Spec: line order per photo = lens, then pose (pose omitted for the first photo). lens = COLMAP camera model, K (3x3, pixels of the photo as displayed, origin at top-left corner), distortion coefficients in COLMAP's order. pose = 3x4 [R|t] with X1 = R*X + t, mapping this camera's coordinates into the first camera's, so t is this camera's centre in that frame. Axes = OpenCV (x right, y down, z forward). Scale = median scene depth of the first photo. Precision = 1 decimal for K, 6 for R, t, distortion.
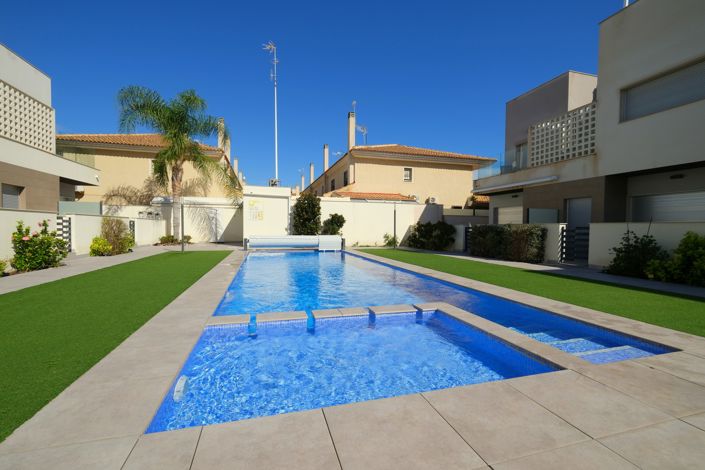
lens RADIAL K [[303.2, 0, 350.1], [0, 303.2, 233.6], [0, 0, 1]] dist [0.002630, 0.000168]
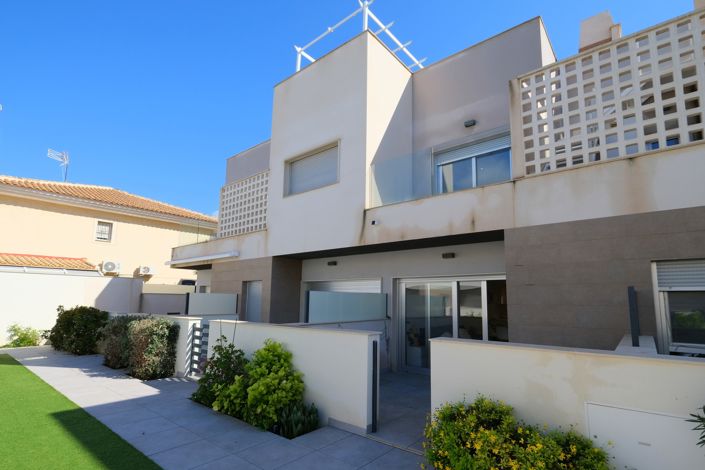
lens RADIAL K [[351.1, 0, 359.6], [0, 351.1, 248.9], [0, 0, 1]] dist [0.012118, 0.000126]
pose [[0.829861, 0.084663, 0.551509, 0.315758], [0.005522, 0.987127, -0.159843, -0.034833], [-0.557942, 0.135693, 0.818711, 0.047637]]
